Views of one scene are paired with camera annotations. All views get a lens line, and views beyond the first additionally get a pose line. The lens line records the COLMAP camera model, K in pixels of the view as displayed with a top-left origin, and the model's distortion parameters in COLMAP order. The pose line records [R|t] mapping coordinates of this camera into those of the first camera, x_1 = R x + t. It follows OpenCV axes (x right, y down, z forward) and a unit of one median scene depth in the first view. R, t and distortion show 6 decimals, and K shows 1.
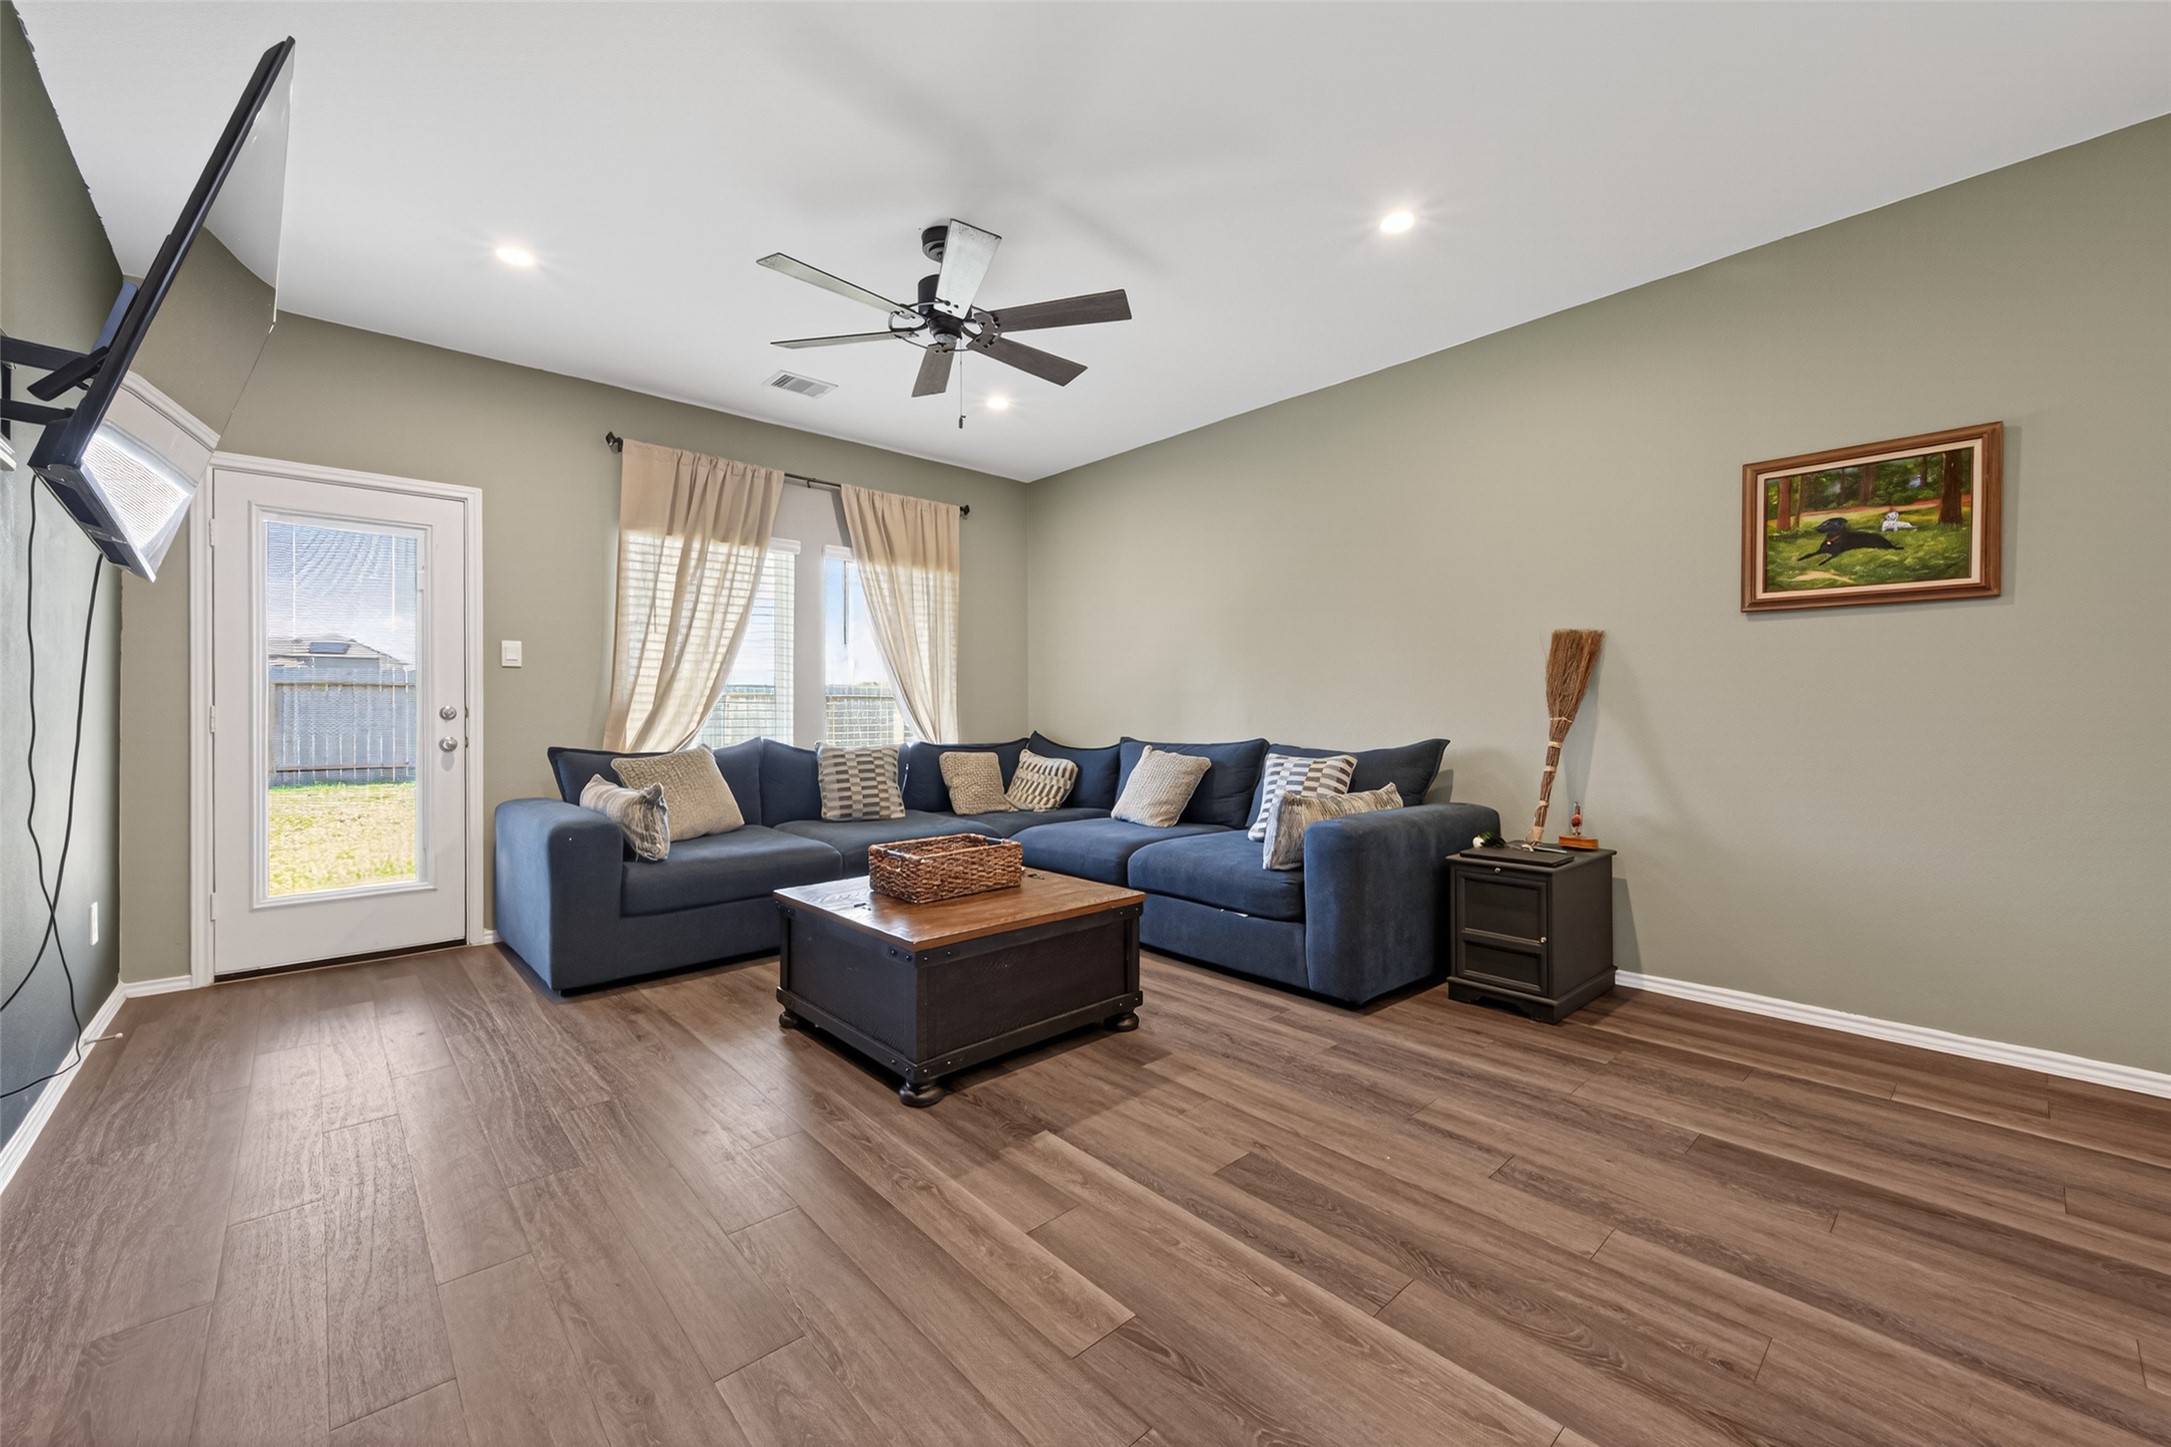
lens RADIAL K [[845.4, 0, 1094.8], [0, 845.4, 720.9], [0, 0, 1]] dist [0.002618, -0.000517]
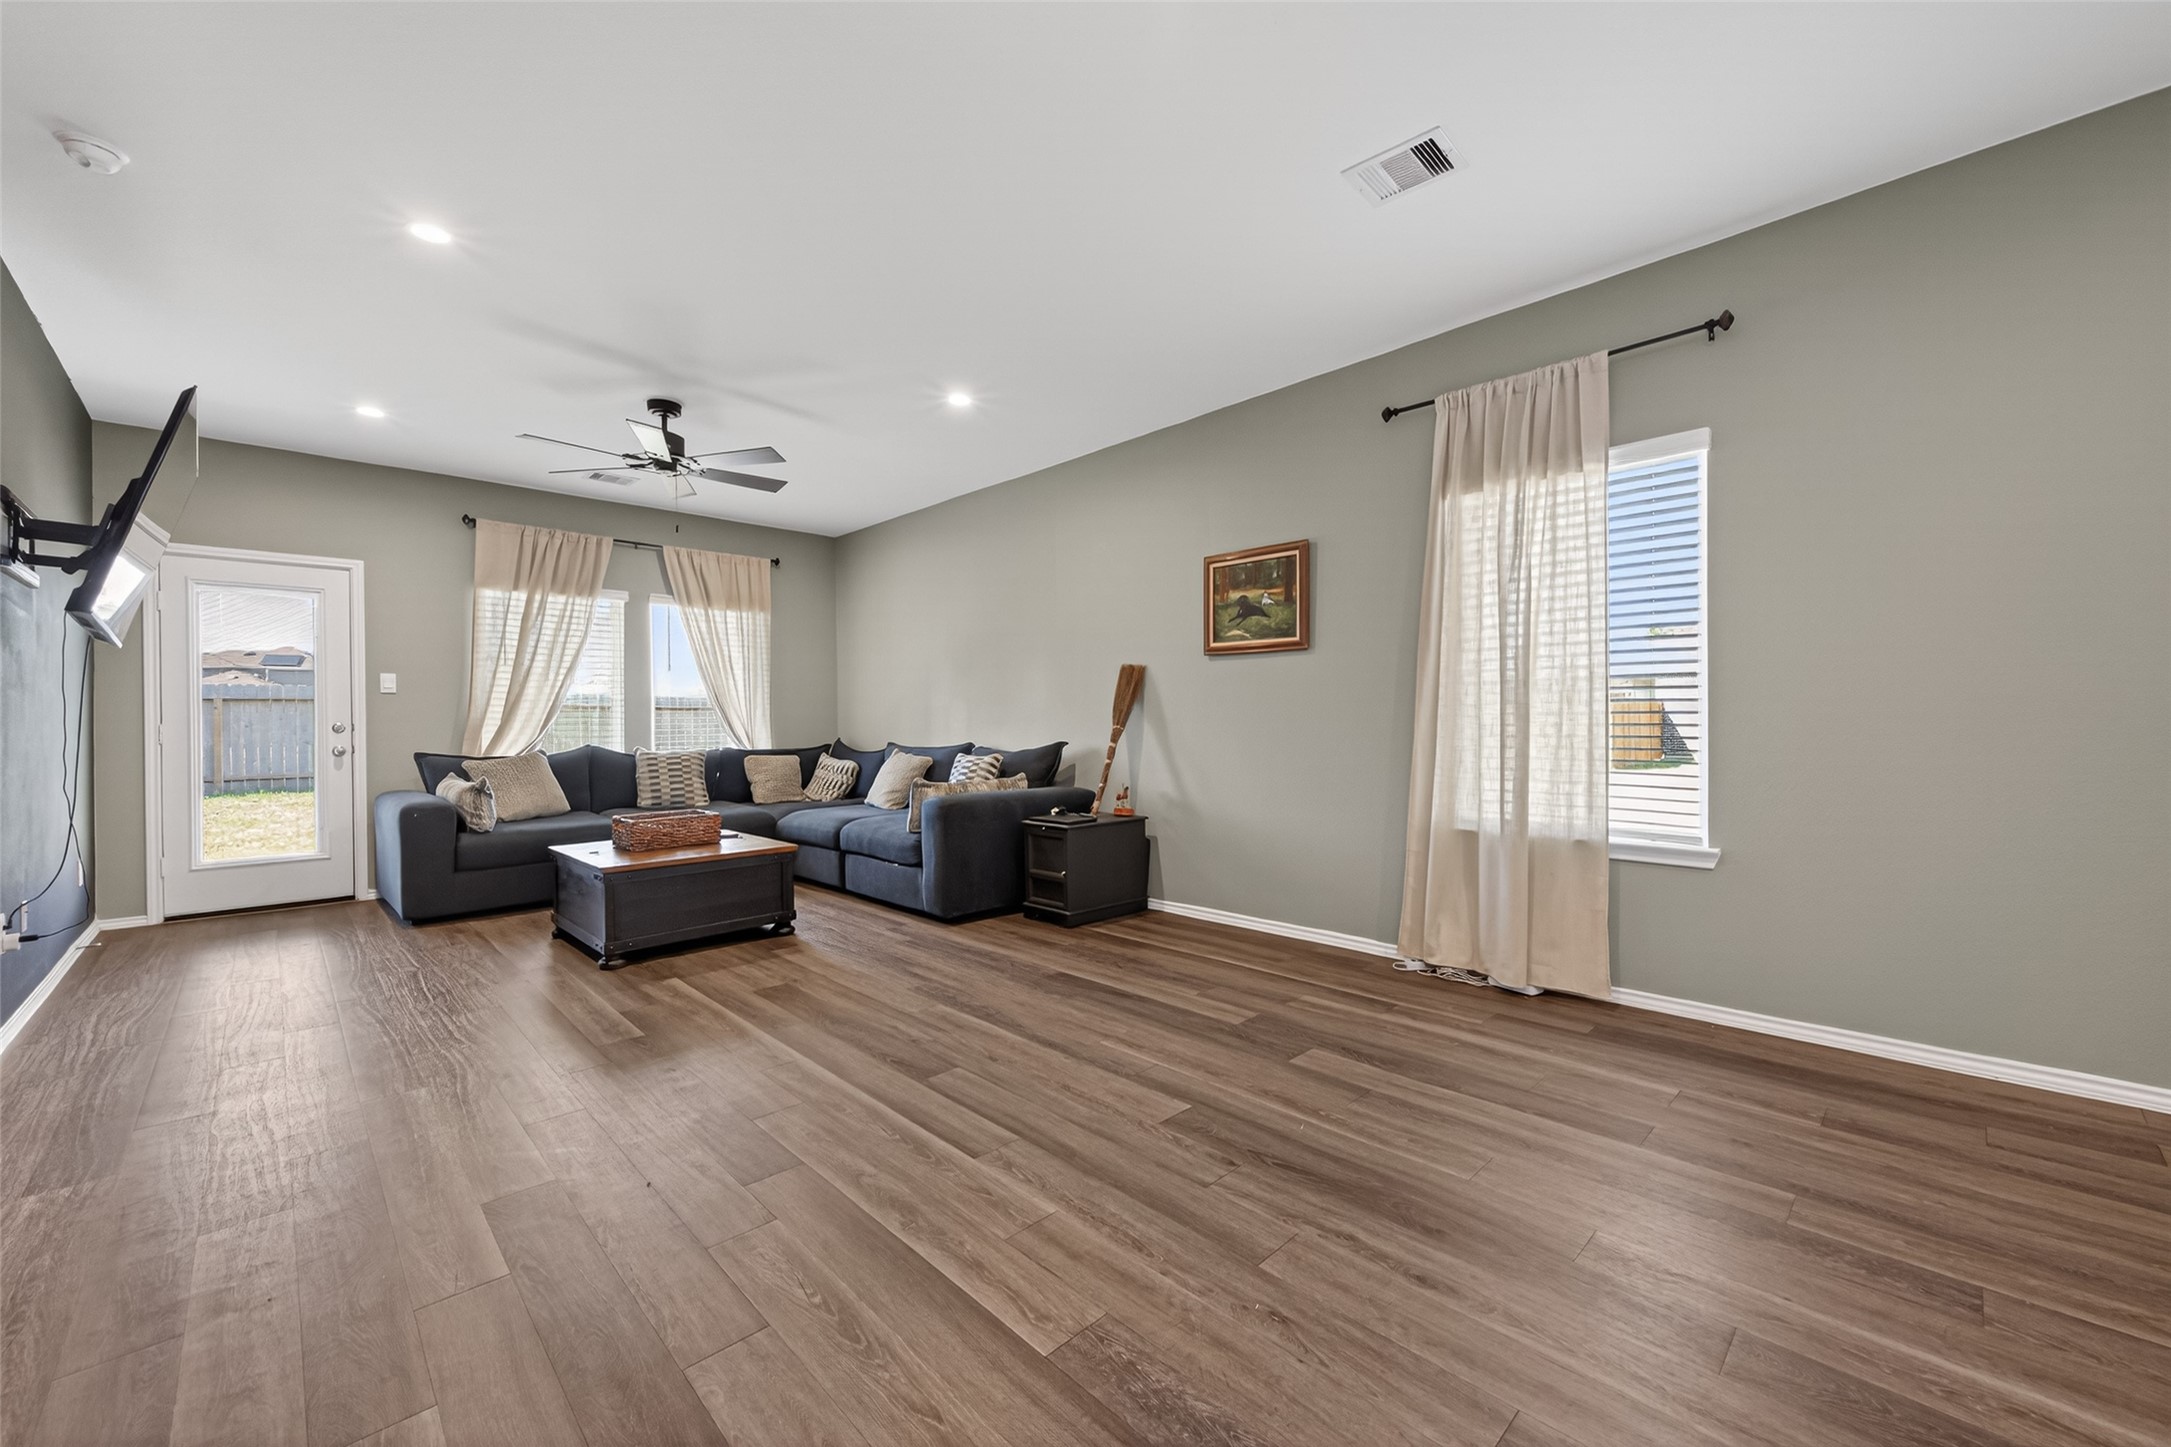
lens RADIAL K [[843.6, 0, 1089.1], [0, 843.6, 732.4], [0, 0, 1]] dist [-0.002396, -0.000379]
pose [[0.999575, -0.006983, 0.028314, 0.427734], [0.006853, 0.999966, 0.004692, 0.000201], [-0.028346, -0.004496, 0.999588, -0.406921]]
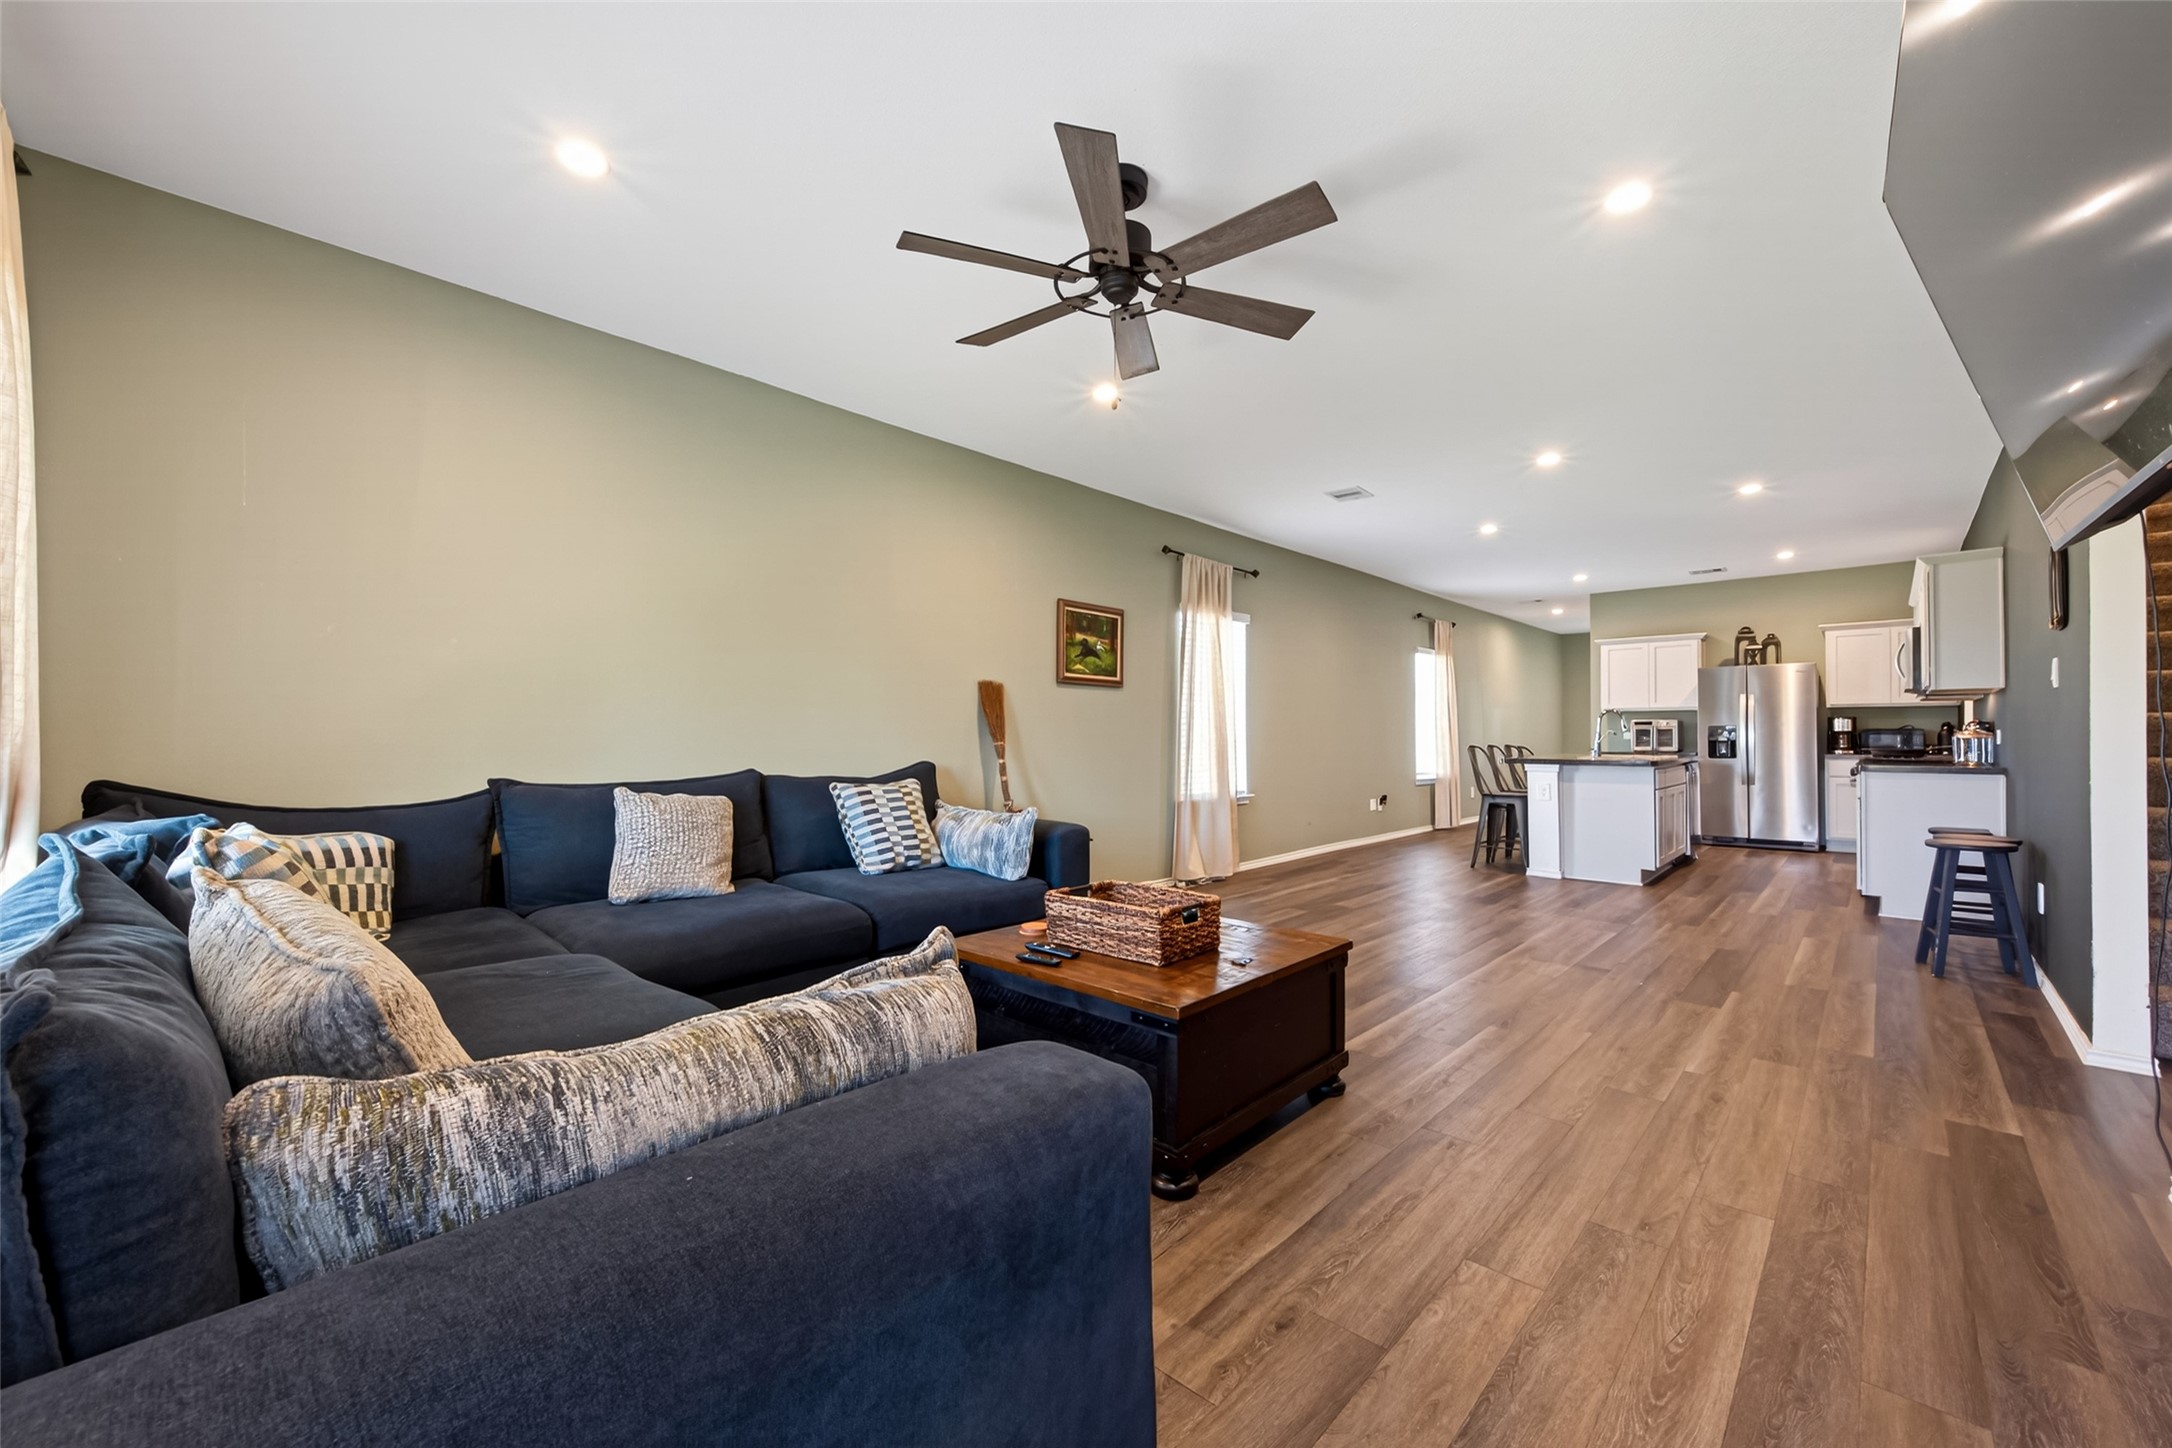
lens RADIAL K [[852.6, 0, 1054.2], [0, 852.6, 736.9], [0, 0, 1]] dist [0.000786, -0.000098]
pose [[-0.052660, 0.000587, 0.998612, -0.843020], [0.009794, 0.999952, -0.000071, -0.010673], [-0.998564, 0.009777, -0.052663, 0.914926]]
